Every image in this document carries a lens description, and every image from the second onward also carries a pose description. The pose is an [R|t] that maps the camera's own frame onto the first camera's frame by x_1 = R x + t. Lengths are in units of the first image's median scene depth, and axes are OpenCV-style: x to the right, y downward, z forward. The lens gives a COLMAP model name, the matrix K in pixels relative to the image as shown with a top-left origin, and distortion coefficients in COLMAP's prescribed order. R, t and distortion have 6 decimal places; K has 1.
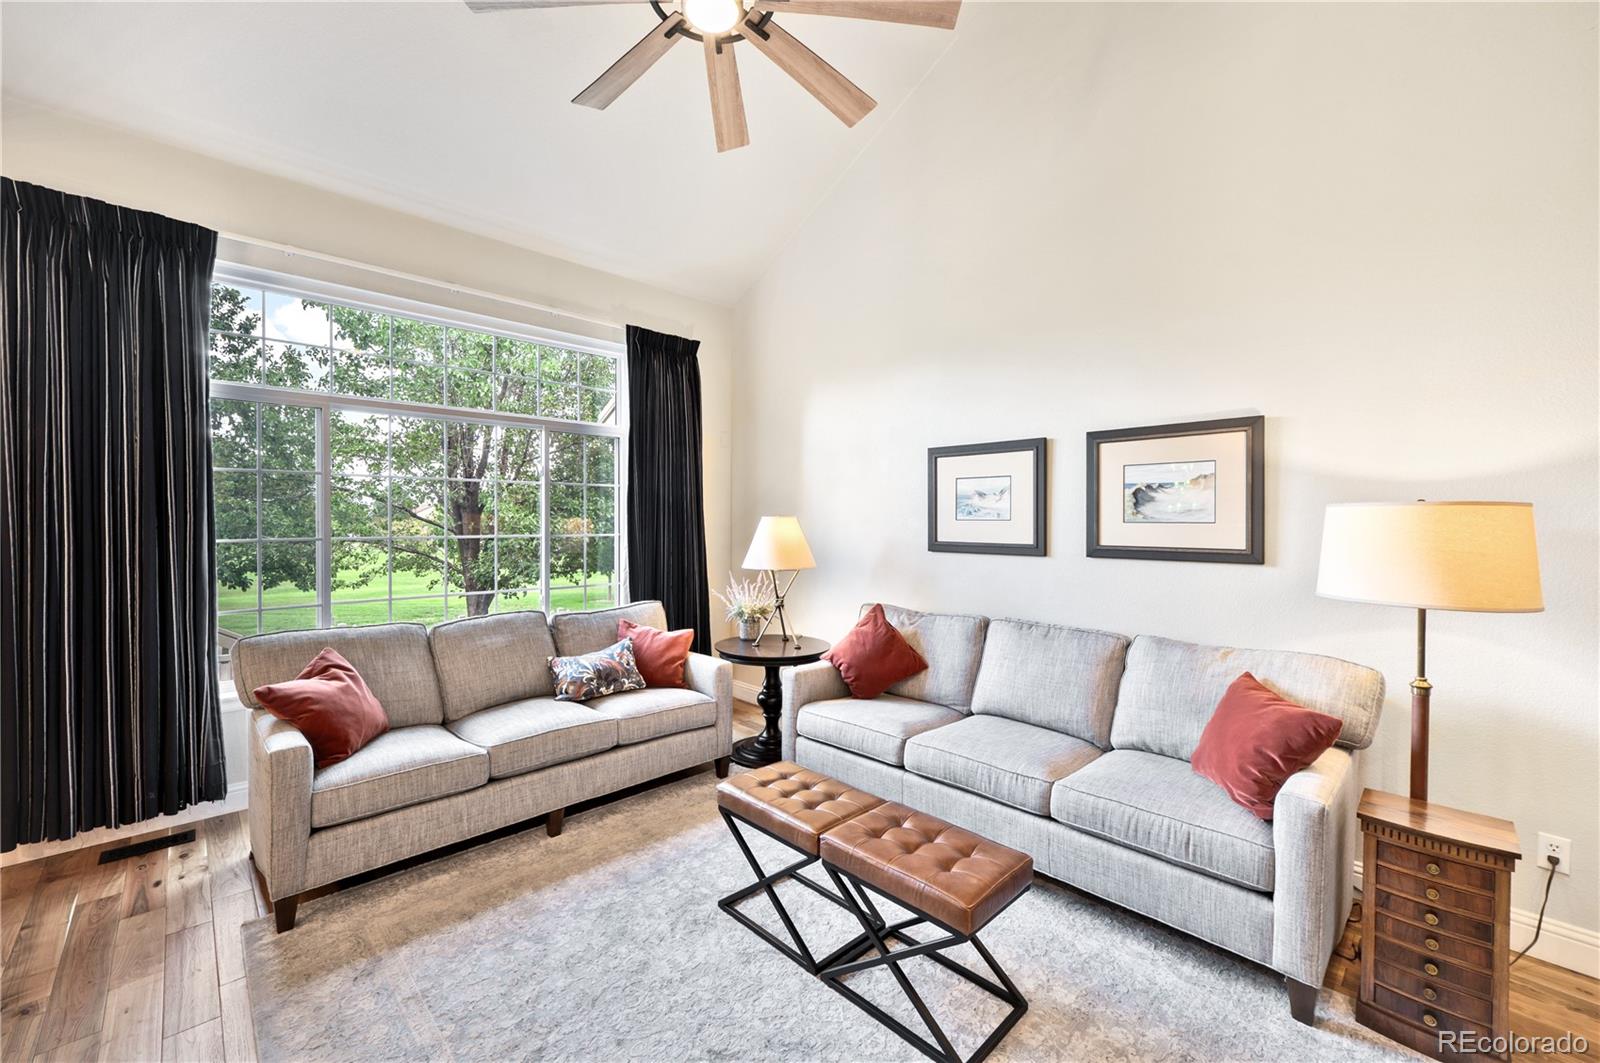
lens RADIAL K [[631.8, 0, 798.5], [0, 631.8, 528.0], [0, 0, 1]] dist [0.001206, 0.000174]
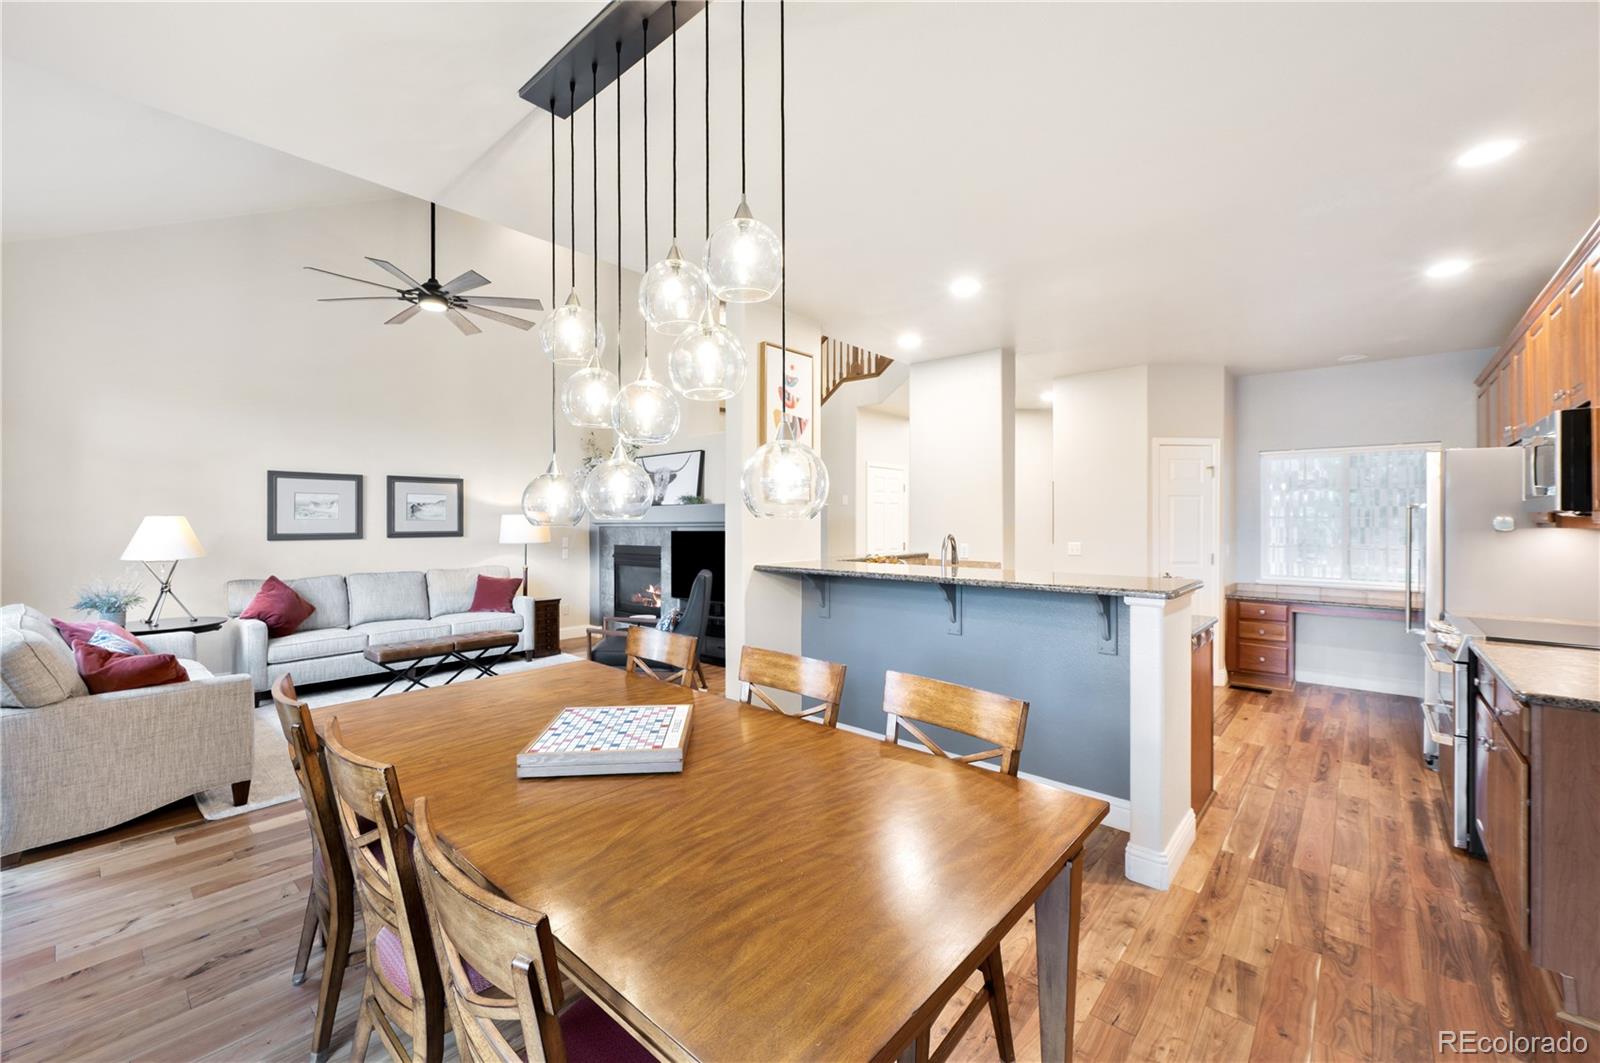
lens RADIAL K [[631.8, 0, 799.5], [0, 631.8, 525.3], [0, 0, 1]] dist [0.001206, 0.000174]
pose [[-0.091266, -0.010396, 0.995772, -1.641737], [0.014561, 0.999825, 0.011773, 0.001773], [-0.995720, 0.015574, -0.091099, -0.109495]]
